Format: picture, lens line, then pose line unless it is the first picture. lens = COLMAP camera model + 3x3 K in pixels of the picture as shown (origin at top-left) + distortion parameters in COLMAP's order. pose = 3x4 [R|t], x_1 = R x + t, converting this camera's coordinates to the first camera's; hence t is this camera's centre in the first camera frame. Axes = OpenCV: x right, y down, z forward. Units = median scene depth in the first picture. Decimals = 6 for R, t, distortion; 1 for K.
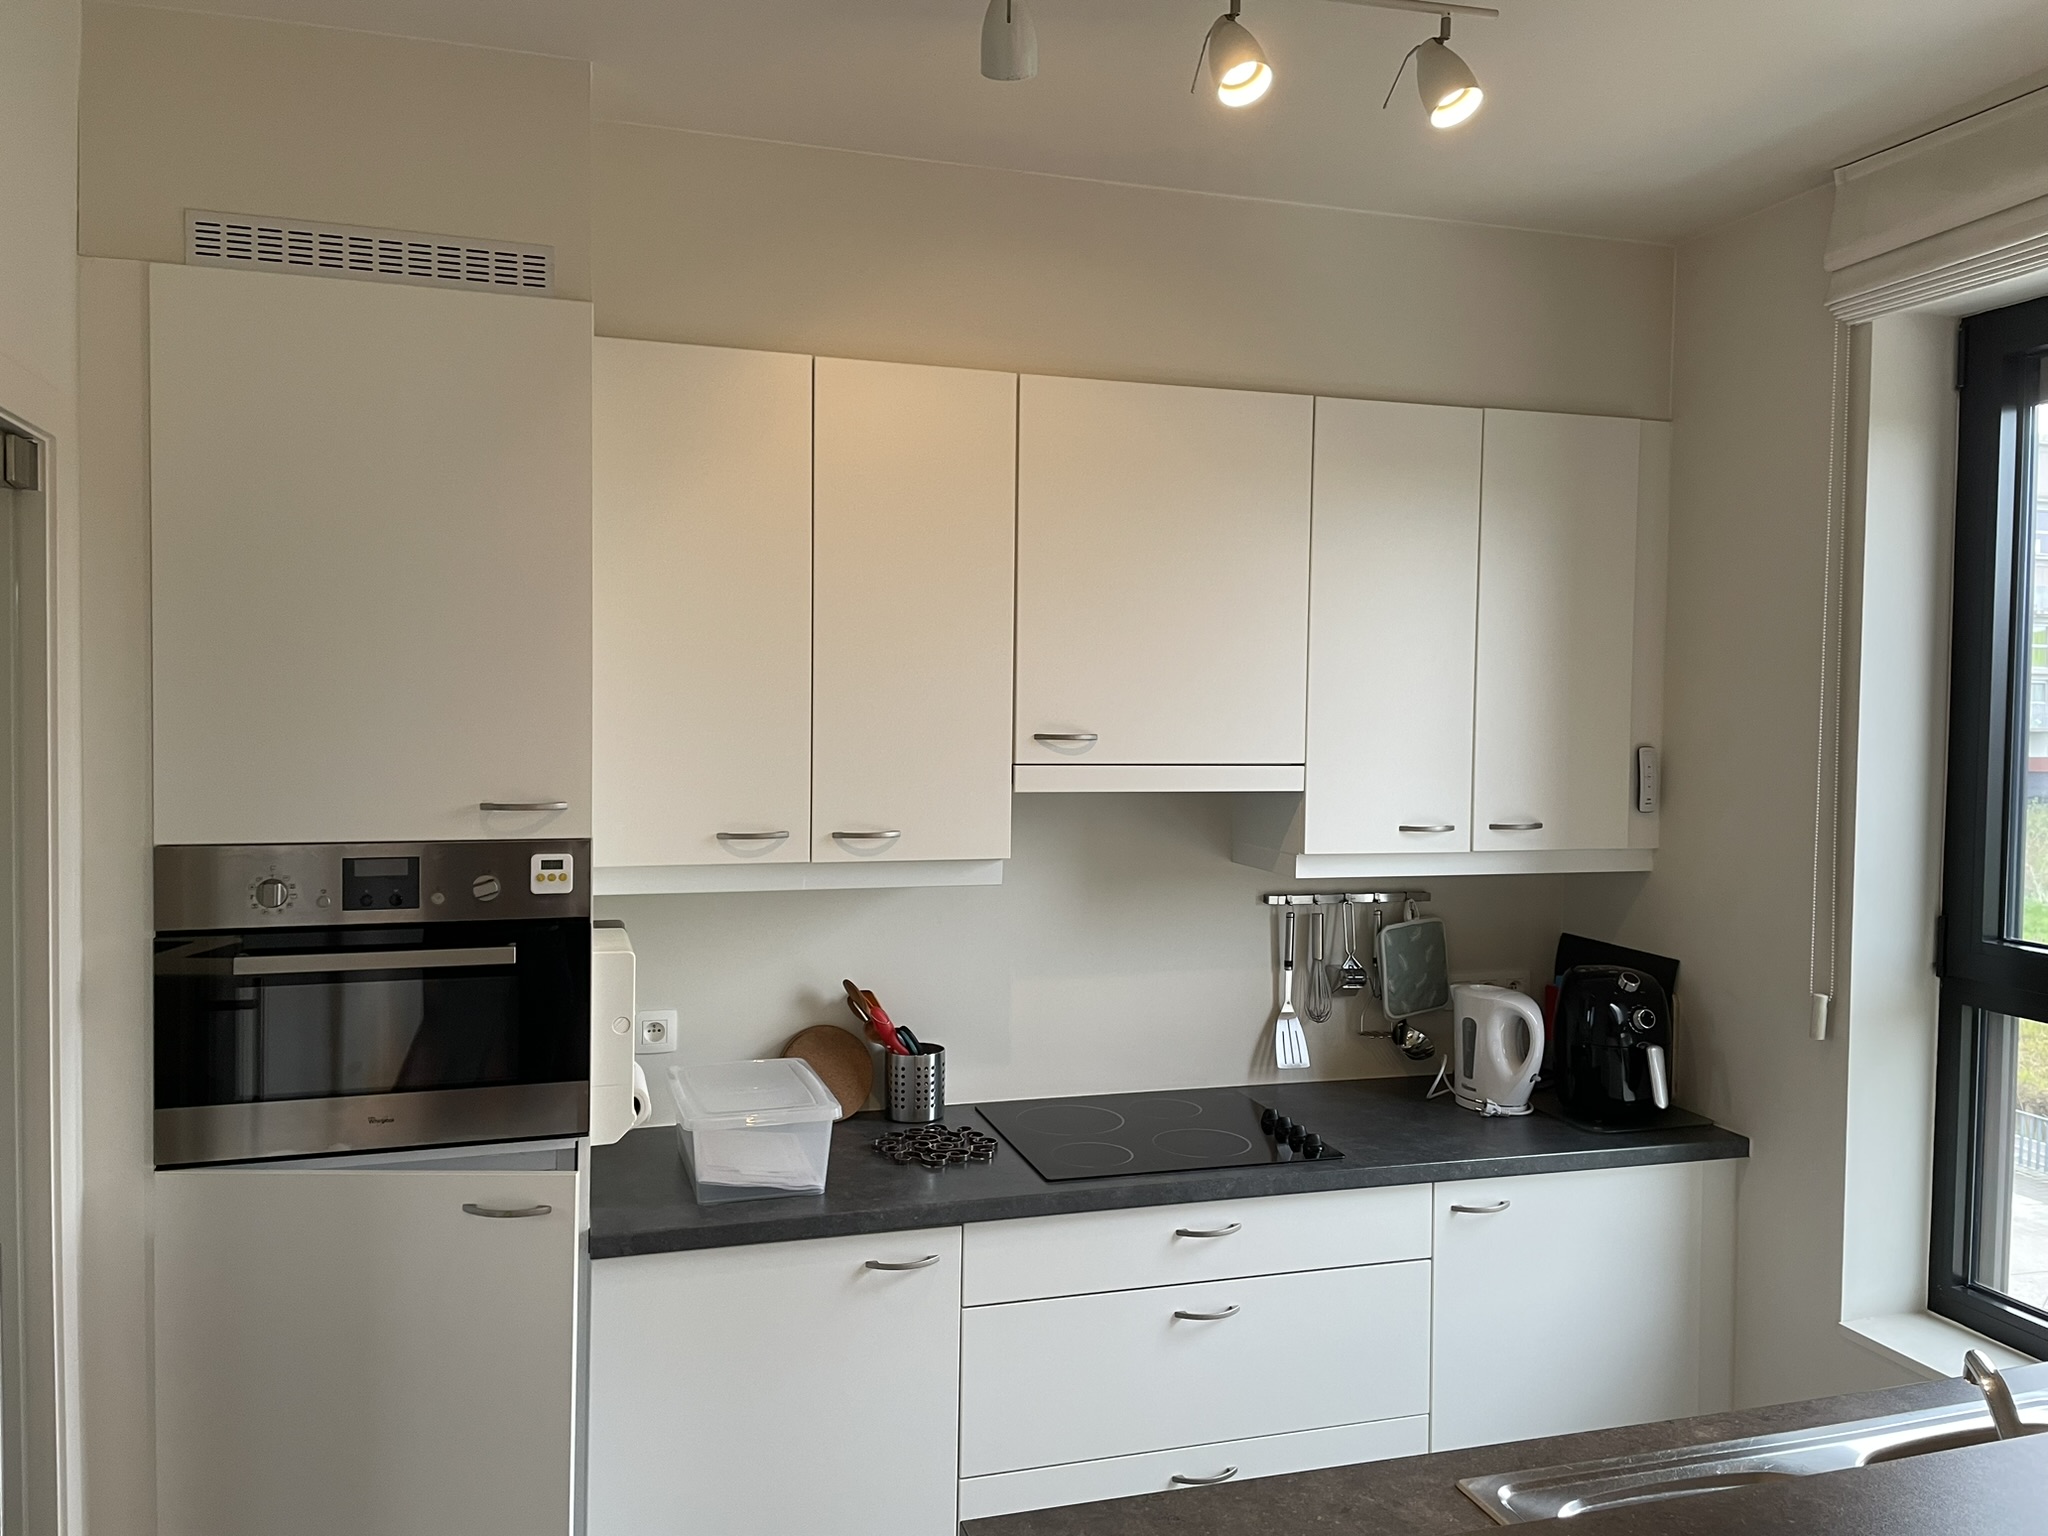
lens RADIAL K [[1557.4, 0, 1024.0], [0, 1557.4, 768.0], [0, 0, 1]] dist [0.115613, -0.172652]
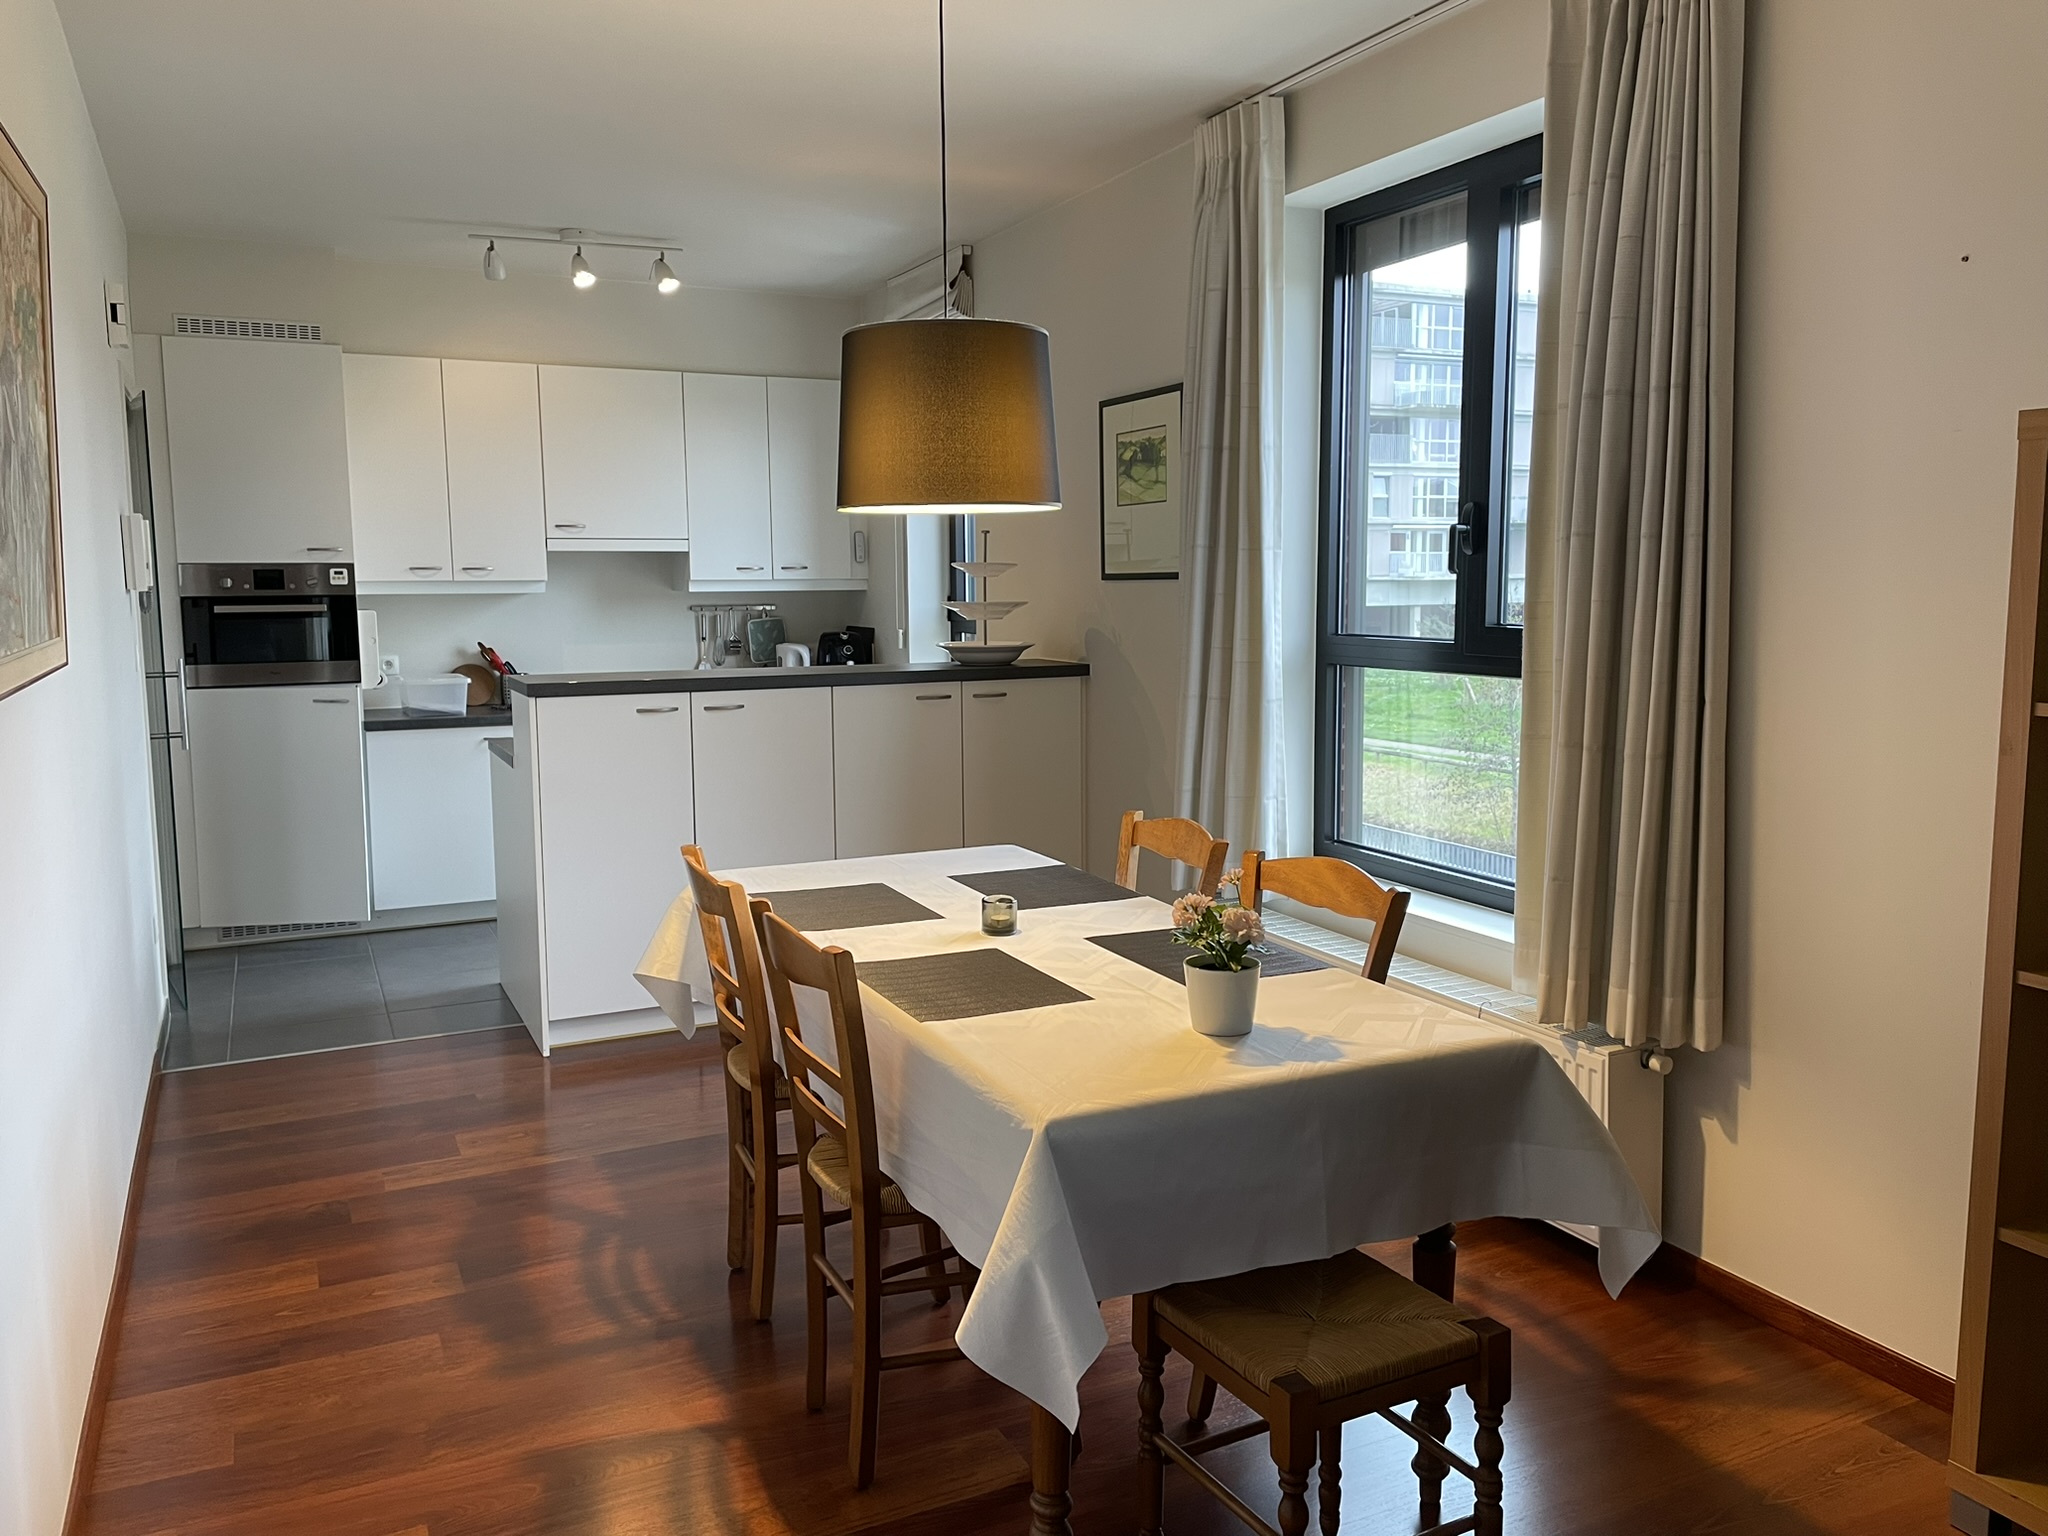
lens RADIAL K [[1581.6, 0, 1024.0], [0, 1581.6, 768.0], [0, 0, 1]] dist [0.045239, -0.000195]
pose [[0.989257, -0.037466, 0.141308, 0.354242], [0.025776, 0.996160, 0.083668, 0.160813], [-0.143900, -0.079127, 0.986424, -1.461891]]
